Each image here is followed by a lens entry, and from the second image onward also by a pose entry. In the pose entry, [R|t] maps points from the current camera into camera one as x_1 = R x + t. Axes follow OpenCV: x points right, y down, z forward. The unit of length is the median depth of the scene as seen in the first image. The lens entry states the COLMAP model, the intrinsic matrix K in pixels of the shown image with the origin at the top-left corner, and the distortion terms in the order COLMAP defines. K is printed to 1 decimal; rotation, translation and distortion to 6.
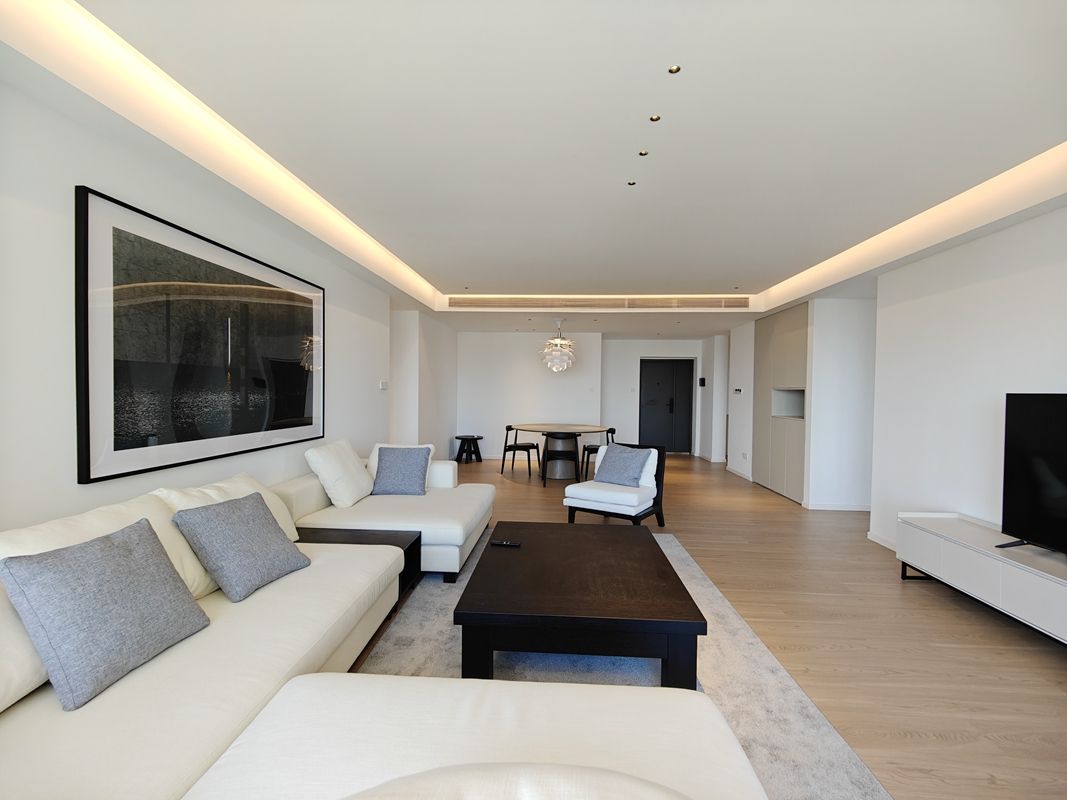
lens RADIAL K [[470.9, 0, 535.5], [0, 470.9, 399.6], [0, 0, 1]] dist [0.000191, -0.001143]
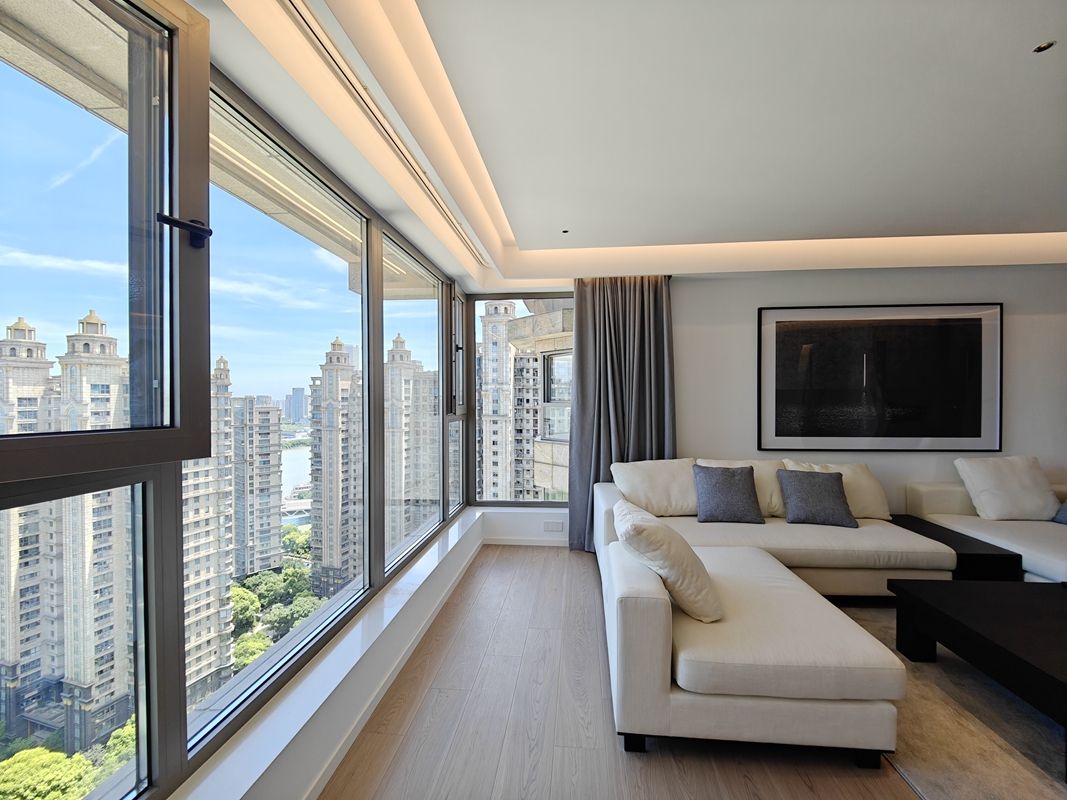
lens RADIAL K [[470.9, 0, 534.6], [0, 470.9, 398.4], [0, 0, 1]] dist [0.000191, -0.001143]
pose [[-0.042104, -0.006788, -0.999090, 0.498086], [-0.015211, 0.999865, -0.006153, -0.009433], [0.998997, 0.014938, -0.042202, 0.040455]]
